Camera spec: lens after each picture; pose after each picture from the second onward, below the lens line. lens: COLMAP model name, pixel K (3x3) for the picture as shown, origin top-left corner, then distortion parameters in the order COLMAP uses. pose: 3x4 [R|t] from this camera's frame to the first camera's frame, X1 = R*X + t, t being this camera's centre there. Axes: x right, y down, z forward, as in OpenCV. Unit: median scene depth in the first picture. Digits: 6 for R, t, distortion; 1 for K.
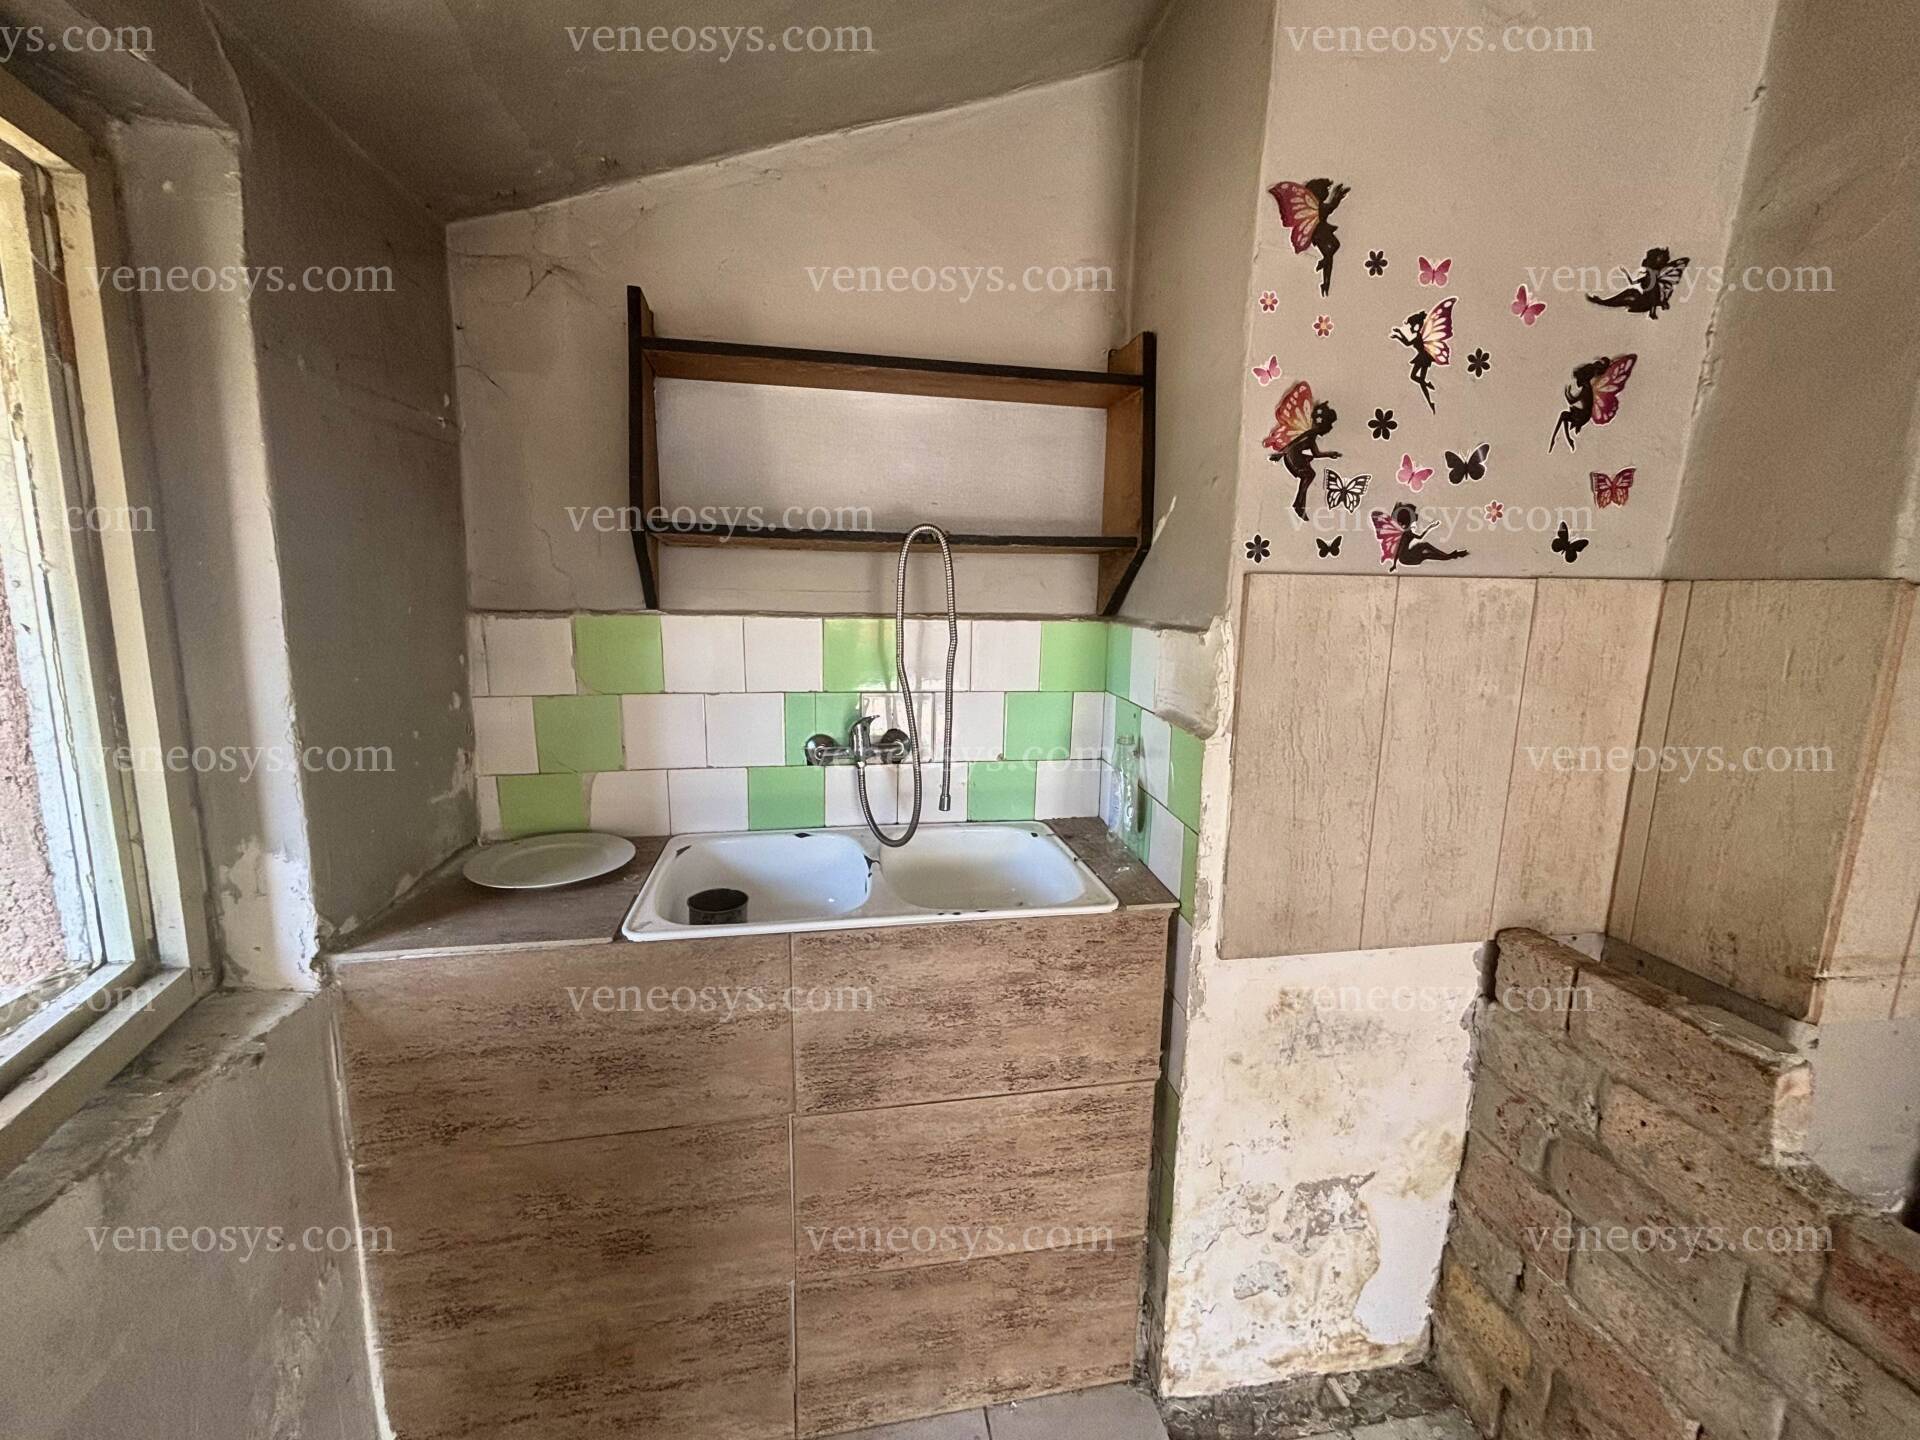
lens RADIAL K [[775.2, 0, 964.3], [0, 775.2, 713.2], [0, 0, 1]] dist [0.001972, -0.001249]
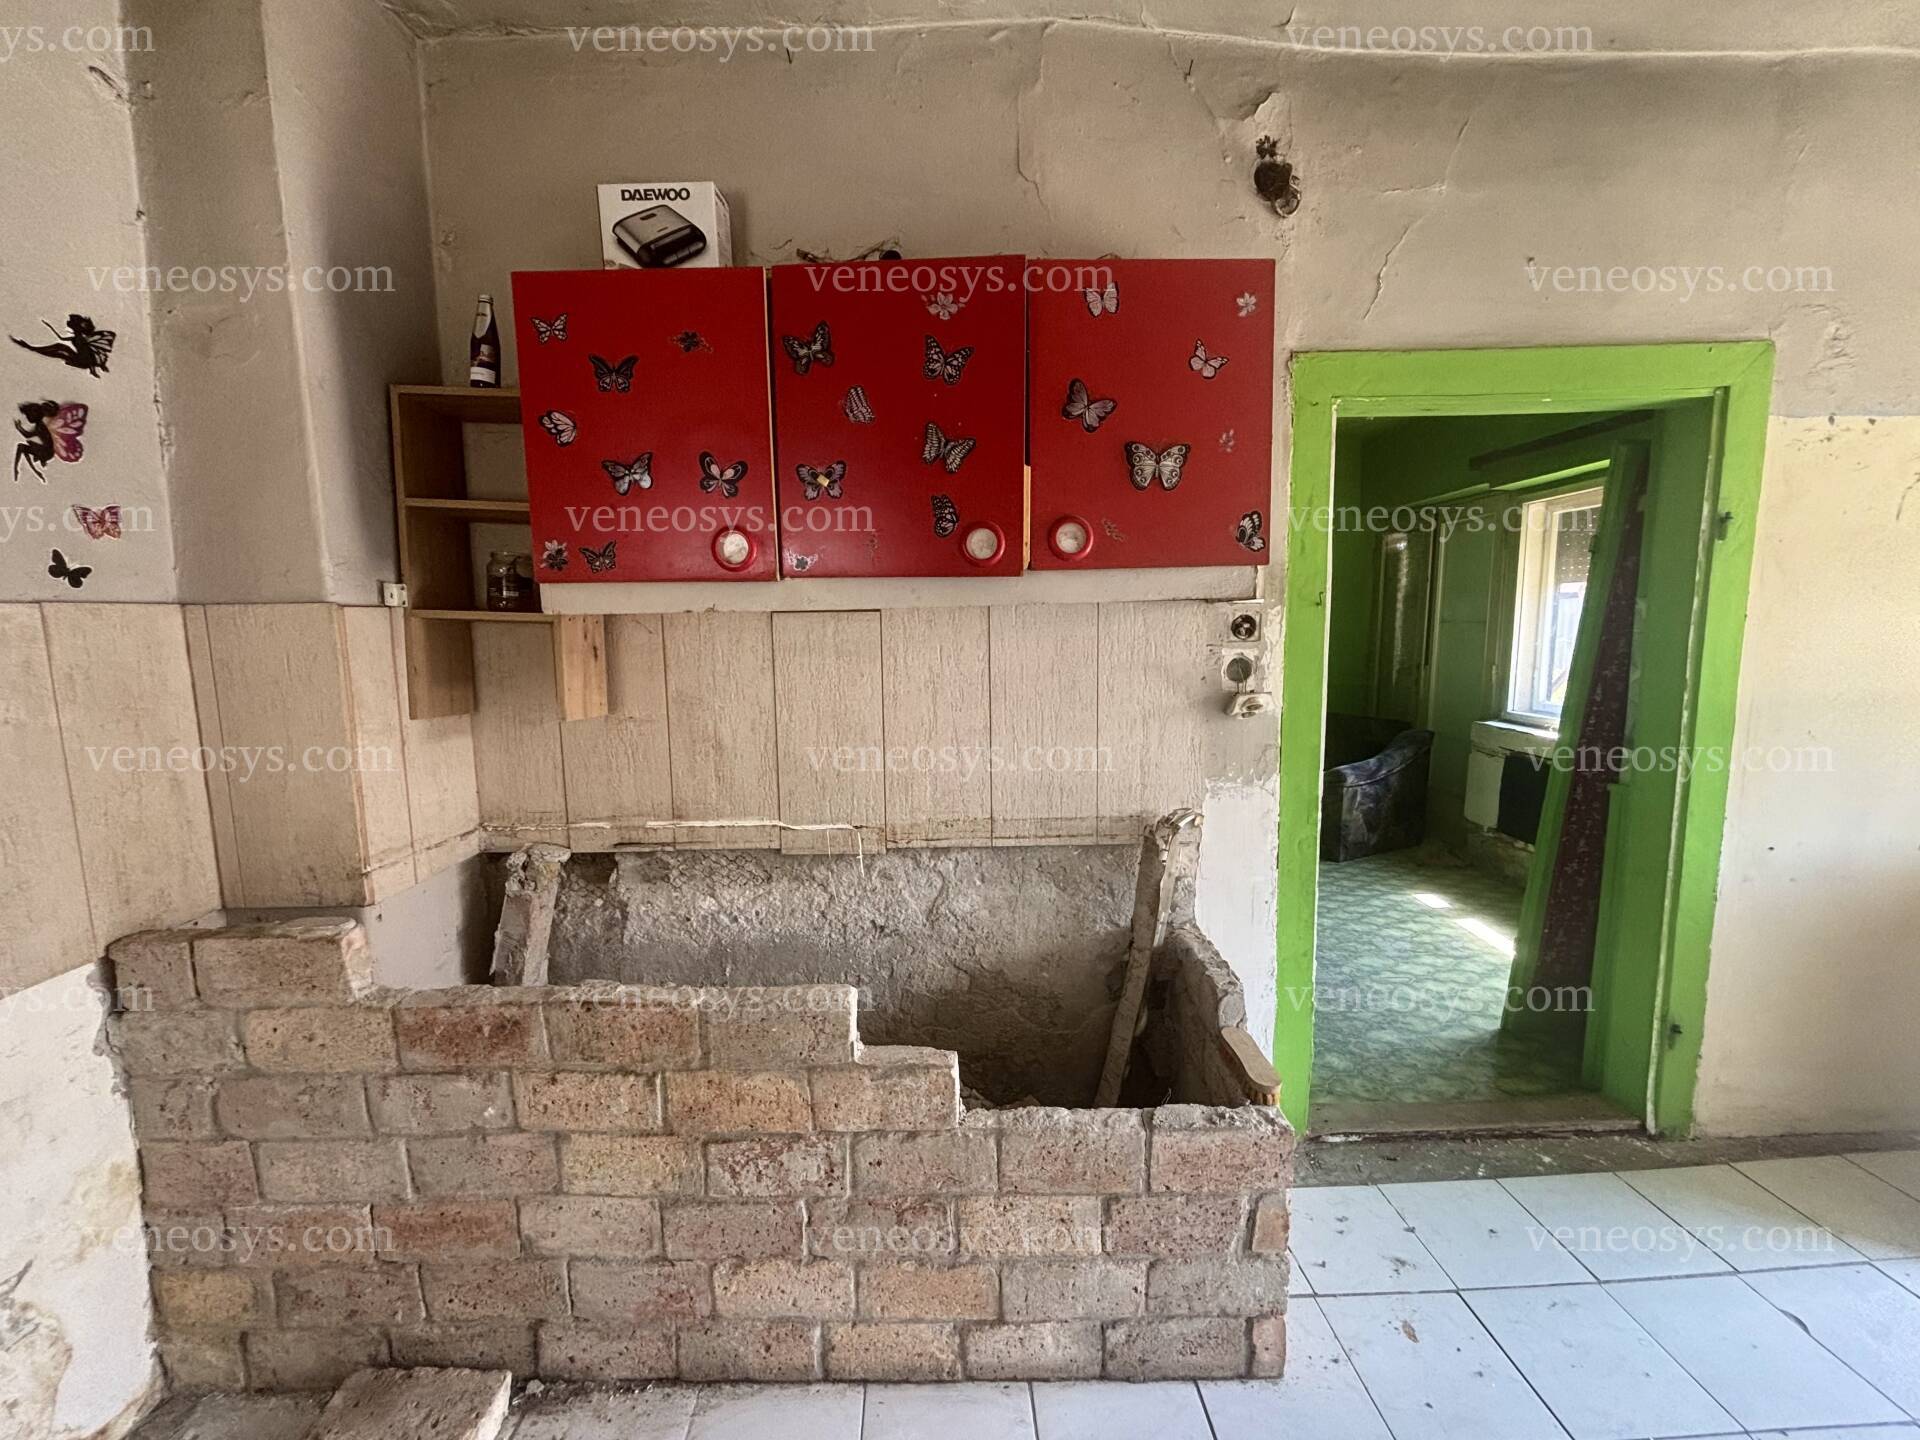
lens RADIAL K [[775.2, 0, 958.2], [0, 775.2, 718.8], [0, 0, 1]] dist [0.001972, -0.001249]
pose [[0.143772, -0.148152, 0.978458, -0.121871], [0.171977, 0.977426, 0.122726, 0.062644], [-0.974553, 0.150628, 0.166006, -0.349909]]
